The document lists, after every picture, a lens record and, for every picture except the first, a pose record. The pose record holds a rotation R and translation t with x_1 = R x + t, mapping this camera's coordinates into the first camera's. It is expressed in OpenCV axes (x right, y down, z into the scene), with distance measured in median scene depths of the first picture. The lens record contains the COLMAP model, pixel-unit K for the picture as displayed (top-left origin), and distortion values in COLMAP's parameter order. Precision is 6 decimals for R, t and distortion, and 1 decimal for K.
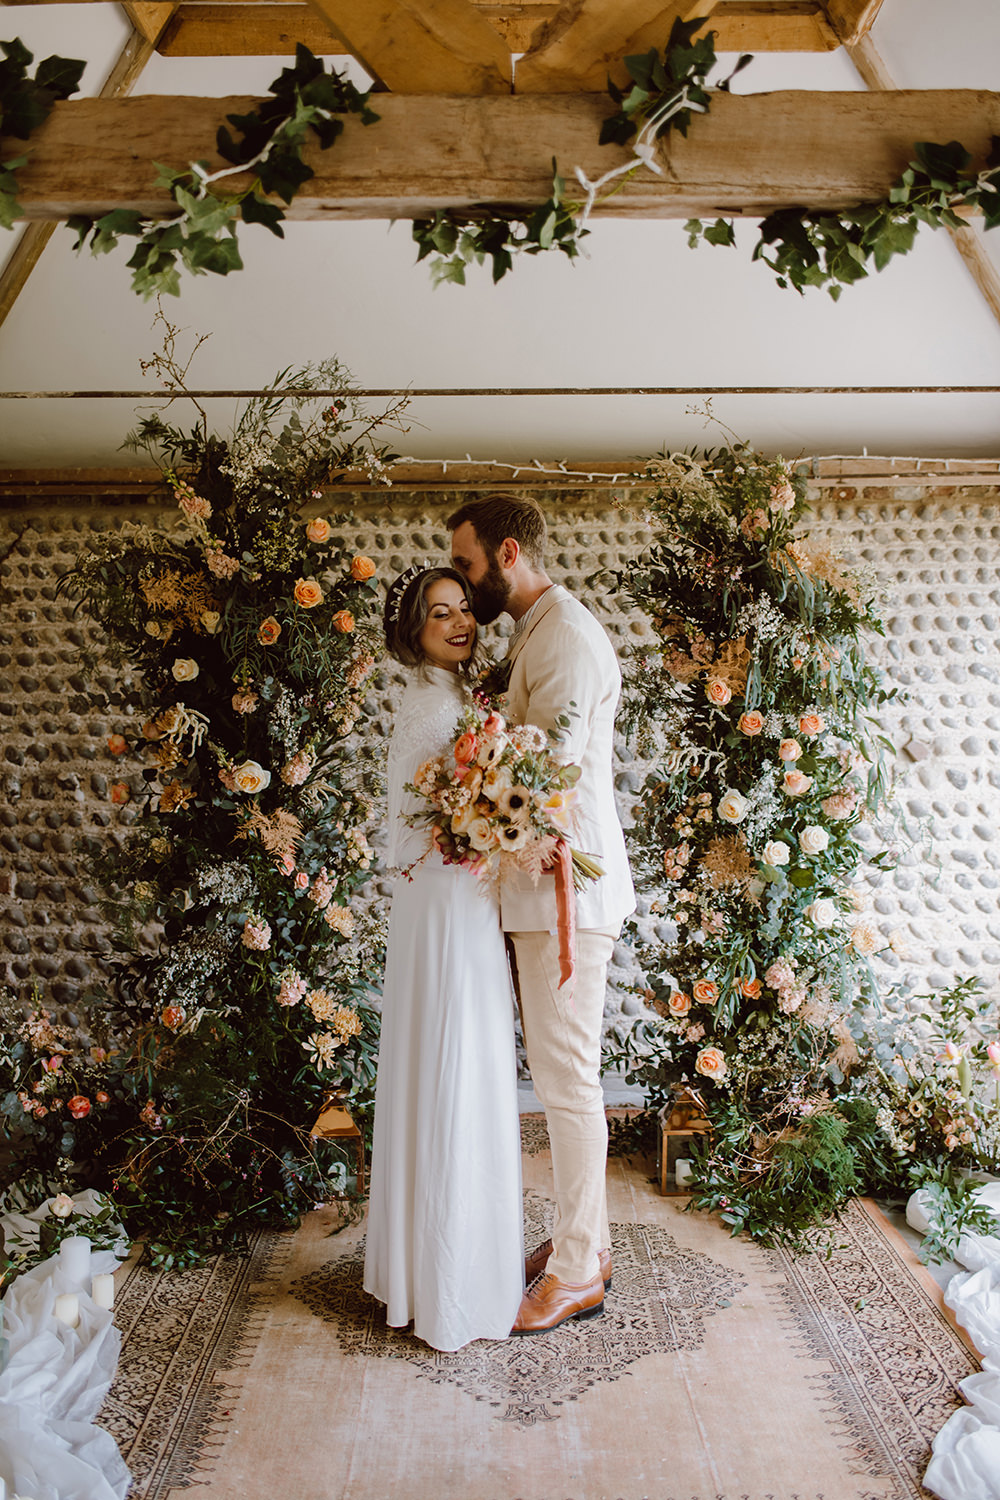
lens RADIAL K [[1416.3, 0, 494.7], [0, 1416.3, 756.0], [0, 0, 1]] dist [-0.023942, 0.032185]
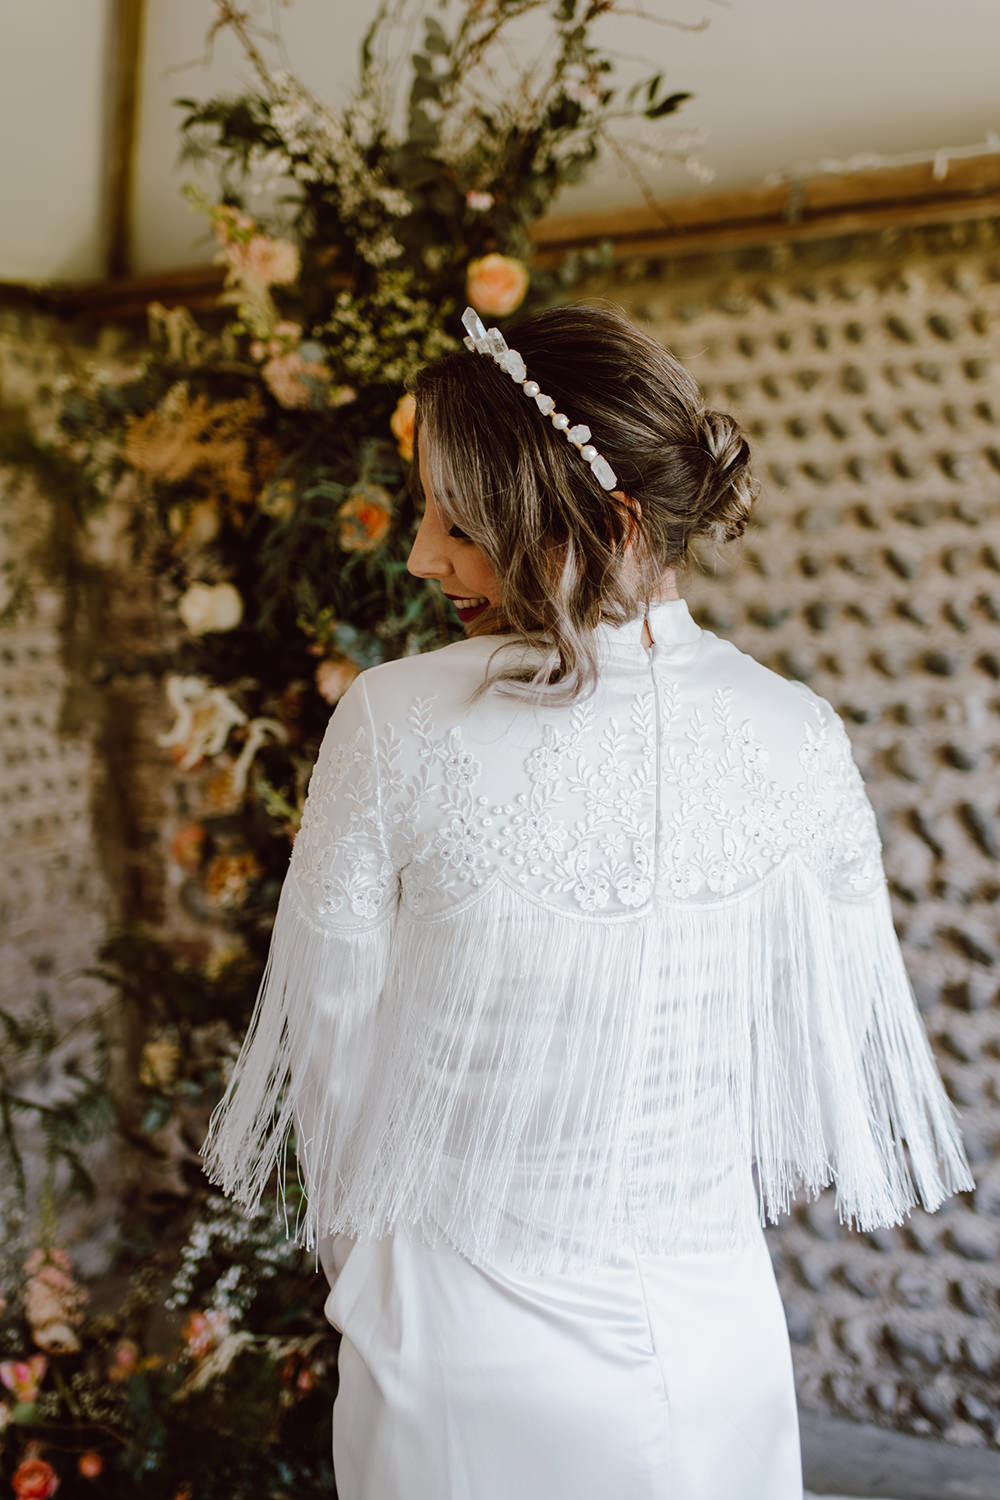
lens RADIAL K [[1622.4, 0, 520.7], [0, 1622.4, 661.9], [0, 0, 1]] dist [-0.018156, 0.021035]
pose [[0.885208, 0.009648, -0.465096, 0.117983], [-0.014017, 0.999884, -0.005936, -0.040166], [0.464984, 0.011774, 0.885241, 0.565598]]
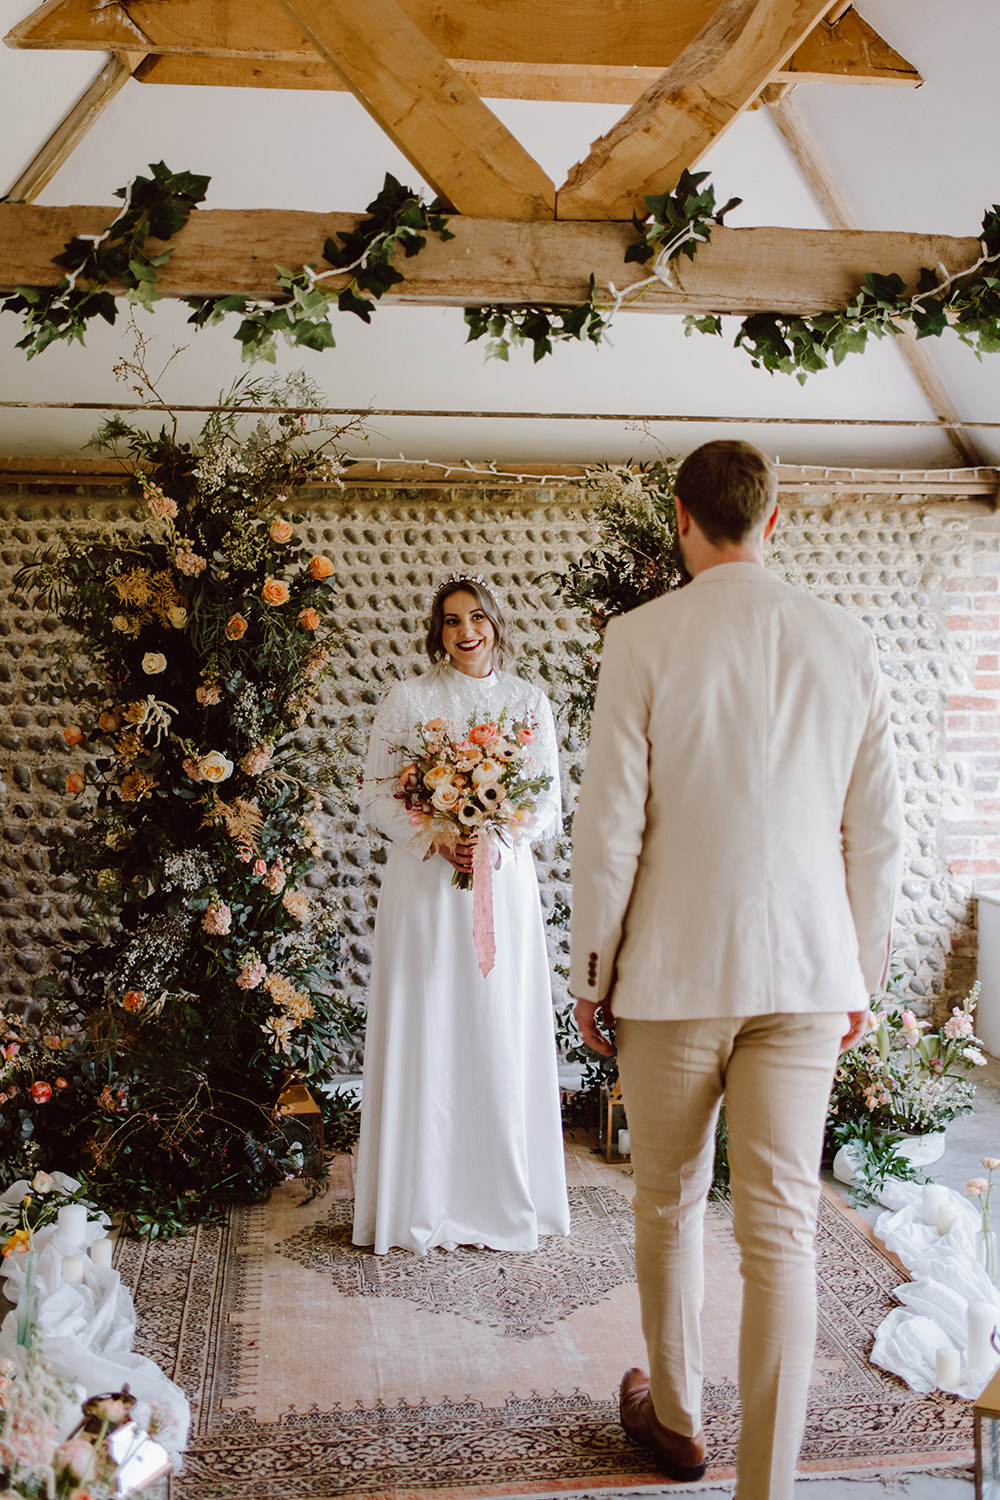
lens RADIAL K [[1622.4, 0, 520.7], [0, 1622.4, 661.9], [0, 0, 1]] dist [-0.018156, 0.021035]
pose [[0.991736, 0.008790, 0.127993, -0.102302], [-0.001721, 0.998472, -0.055236, 0.003332], [-0.128283, 0.054559, 0.990236, -0.209170]]
